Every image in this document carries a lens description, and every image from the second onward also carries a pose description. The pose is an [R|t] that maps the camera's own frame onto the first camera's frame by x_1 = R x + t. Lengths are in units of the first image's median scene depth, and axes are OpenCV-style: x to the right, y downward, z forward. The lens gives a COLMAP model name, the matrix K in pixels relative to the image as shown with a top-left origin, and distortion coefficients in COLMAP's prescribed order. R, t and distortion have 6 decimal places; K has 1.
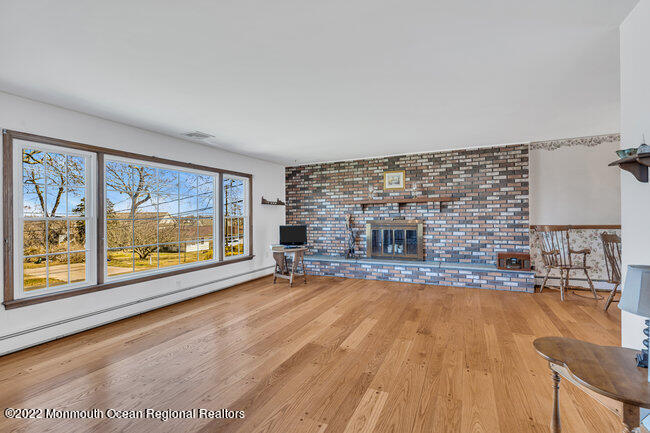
lens RADIAL K [[290.9, 0, 321.3], [0, 290.9, 216.8], [0, 0, 1]] dist [0.000118, 0.001507]
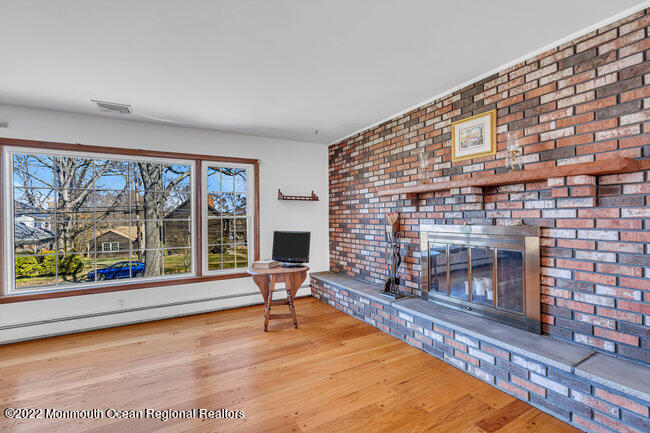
lens RADIAL K [[290.9, 0, 324.7], [0, 290.9, 216.7], [0, 0, 1]] dist [0.000118, 0.001507]
pose [[0.826065, 0.001143, -0.563574, 0.329742], [0.001486, 0.999990, 0.004206, -0.005104], [0.563574, -0.004312, 0.826055, 0.521124]]
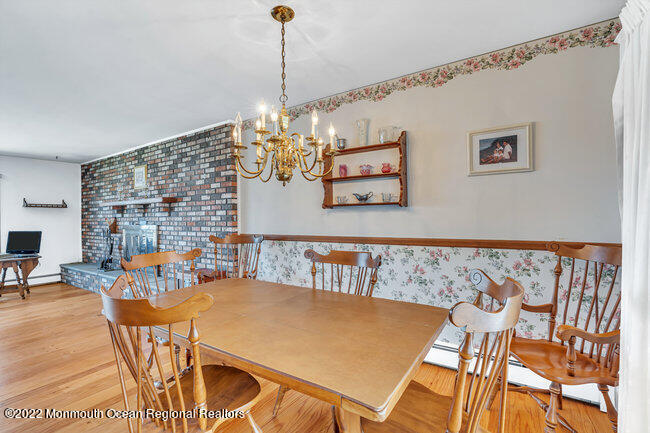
lens RADIAL K [[290.9, 0, 305.0], [0, 290.9, 218.3], [0, 0, 1]] dist [0.000118, 0.001507]
pose [[0.989245, 0.001005, -0.146262, 0.870170], [-0.000479, 0.999993, 0.003630, -0.012151], [0.146265, -0.003521, 0.989239, 0.261080]]
